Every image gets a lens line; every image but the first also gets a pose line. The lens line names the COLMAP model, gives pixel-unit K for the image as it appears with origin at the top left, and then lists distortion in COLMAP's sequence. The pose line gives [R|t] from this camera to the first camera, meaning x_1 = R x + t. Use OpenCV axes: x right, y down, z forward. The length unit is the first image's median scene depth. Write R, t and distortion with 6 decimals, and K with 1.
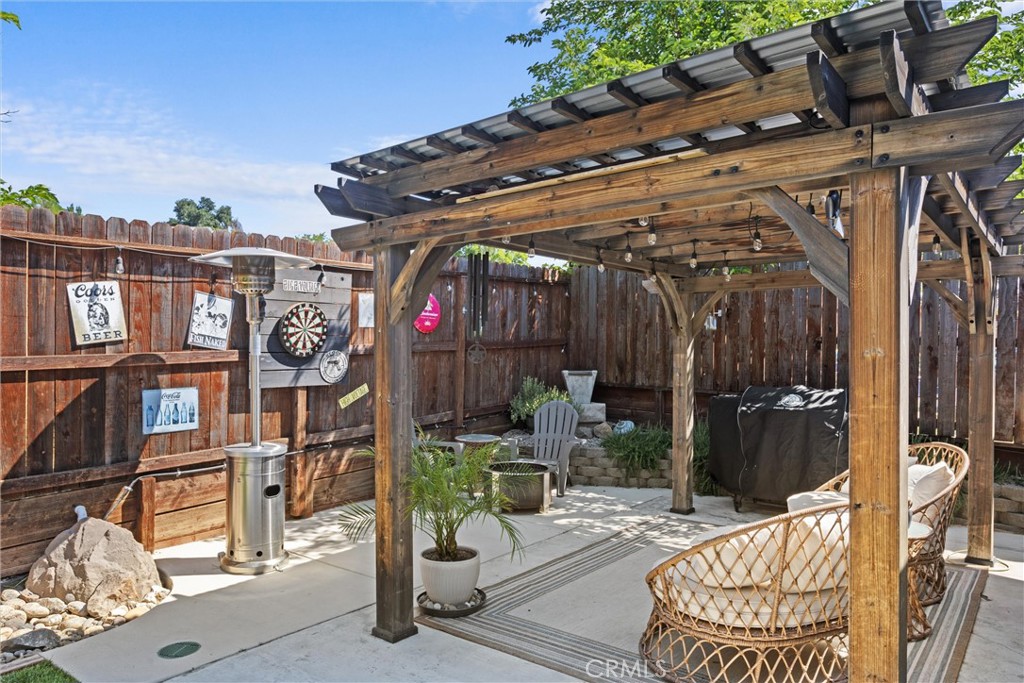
lens RADIAL K [[680.9, 0, 512.9], [0, 680.9, 353.1], [0, 0, 1]] dist [-0.002152, -0.000331]
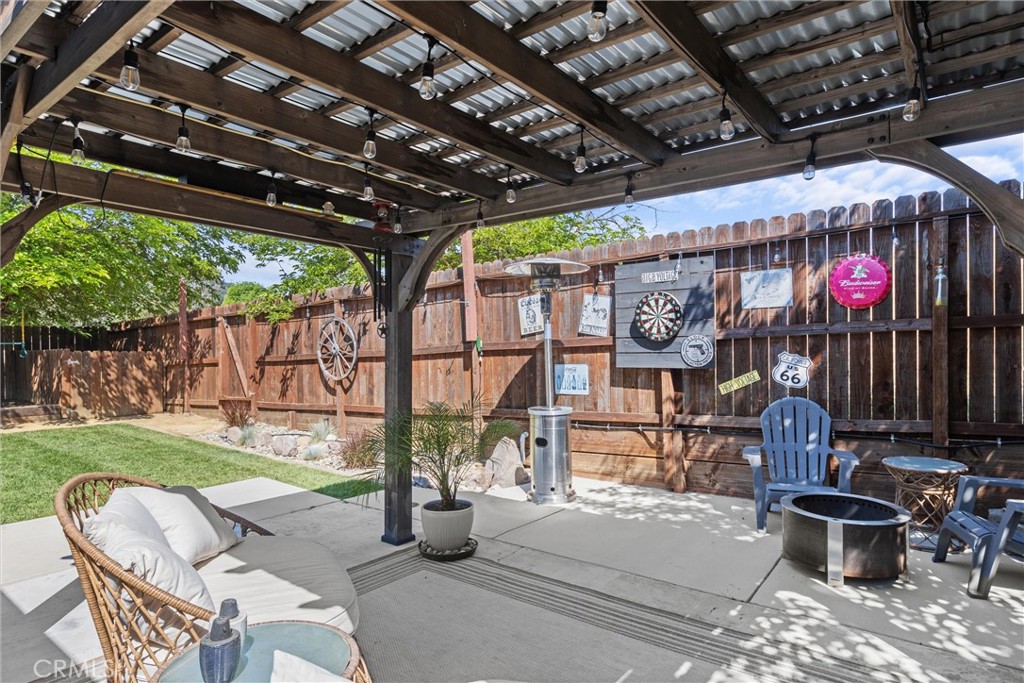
lens RADIAL K [[574.6, 0, 512.0], [0, 574.6, 341.5], [0, 0, 1]] dist [-0.000501, 0.000649]
pose [[0.025247, -0.016563, -0.999544, 0.651121], [-0.000492, 0.999862, -0.016581, 0.023108], [0.999681, 0.000911, 0.025235, 0.789656]]
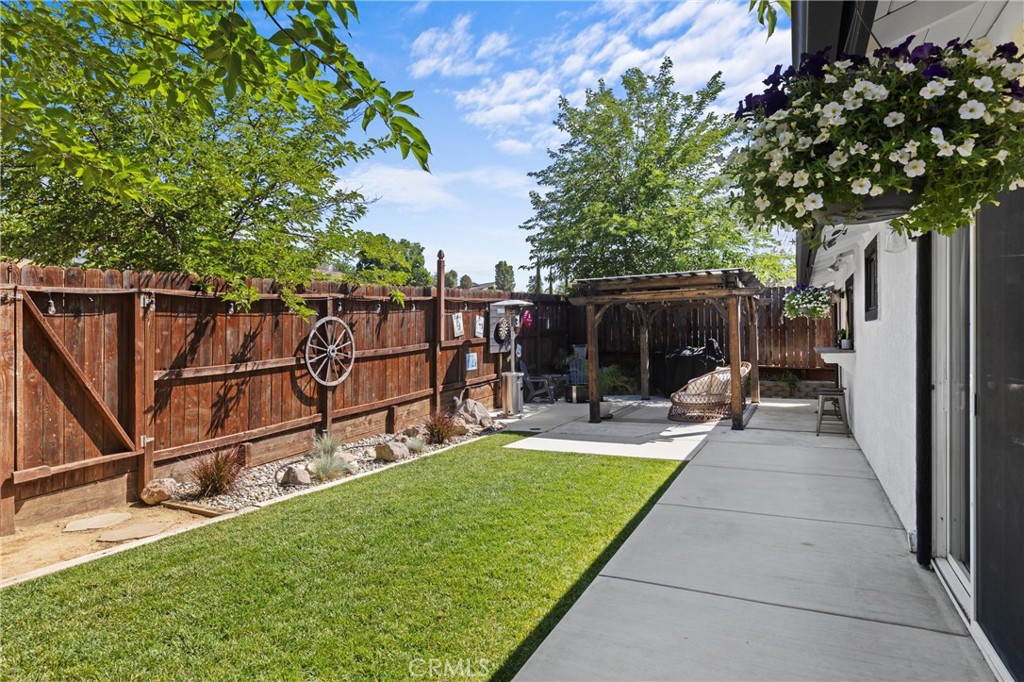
lens RADIAL K [[586.4, 0, 510.8], [0, 586.4, 322.2], [0, 0, 1]] dist [0.031146, 0.000239]
pose [[0.977242, -0.020941, 0.211091, -0.768659], [0.026860, 0.999321, -0.025213, -0.004627], [-0.210420, 0.030310, 0.977141, -1.121565]]
